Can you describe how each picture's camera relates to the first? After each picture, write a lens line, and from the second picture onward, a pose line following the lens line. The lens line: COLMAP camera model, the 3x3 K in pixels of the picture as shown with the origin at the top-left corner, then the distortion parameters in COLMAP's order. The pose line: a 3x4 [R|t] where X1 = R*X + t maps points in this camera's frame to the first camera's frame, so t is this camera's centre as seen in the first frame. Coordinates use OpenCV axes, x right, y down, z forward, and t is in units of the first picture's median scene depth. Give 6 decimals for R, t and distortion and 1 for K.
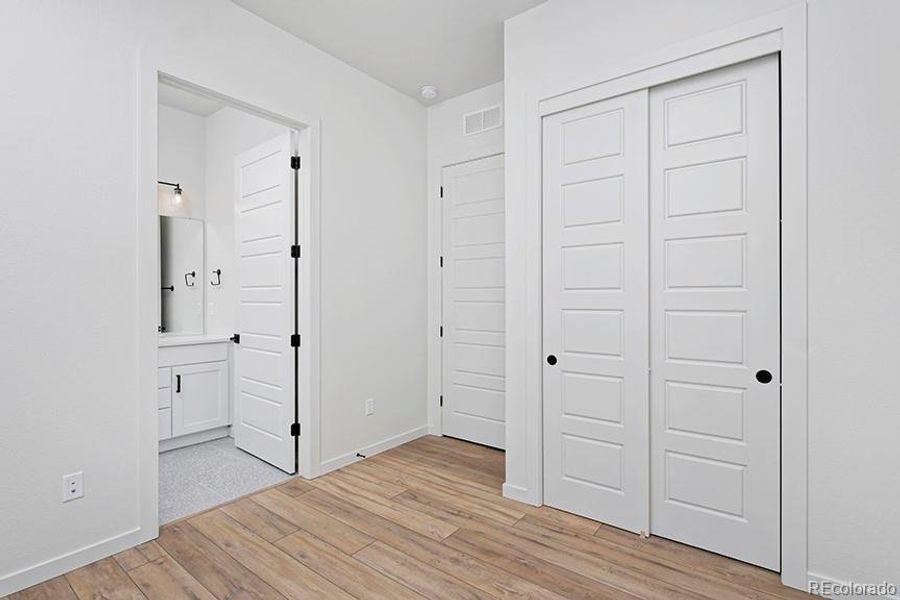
lens RADIAL K [[430.5, 0, 449.6], [0, 430.5, 298.8], [0, 0, 1]] dist [0.005752, 0.000205]
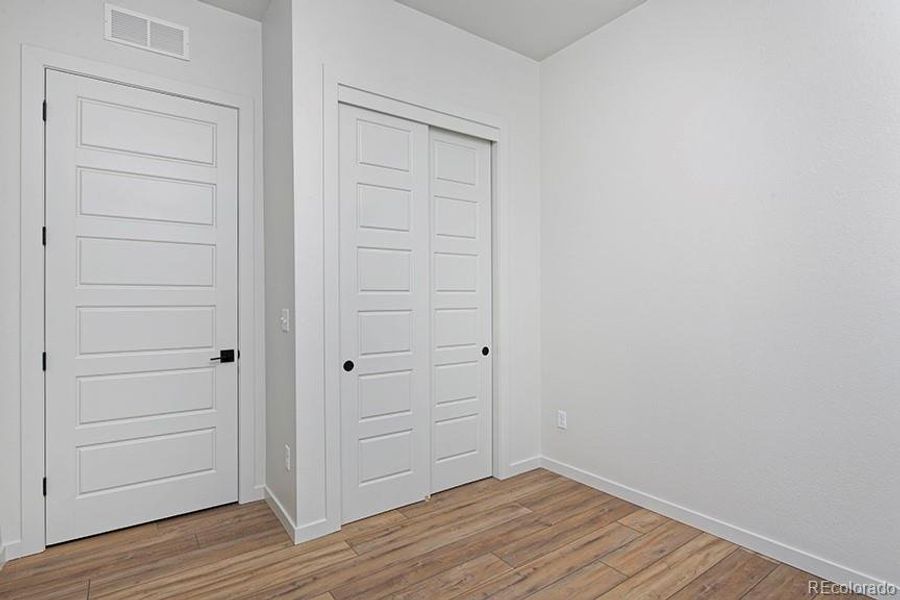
lens RADIAL K [[457.1, 0, 451.2], [0, 457.1, 301.7], [0, 0, 1]] dist [-0.004116, 0.000051]
pose [[0.296623, -0.001819, 0.954993, -0.660434], [0.007519, 0.999972, -0.000431, 0.005221], [-0.954965, 0.007309, 0.296628, 0.504720]]
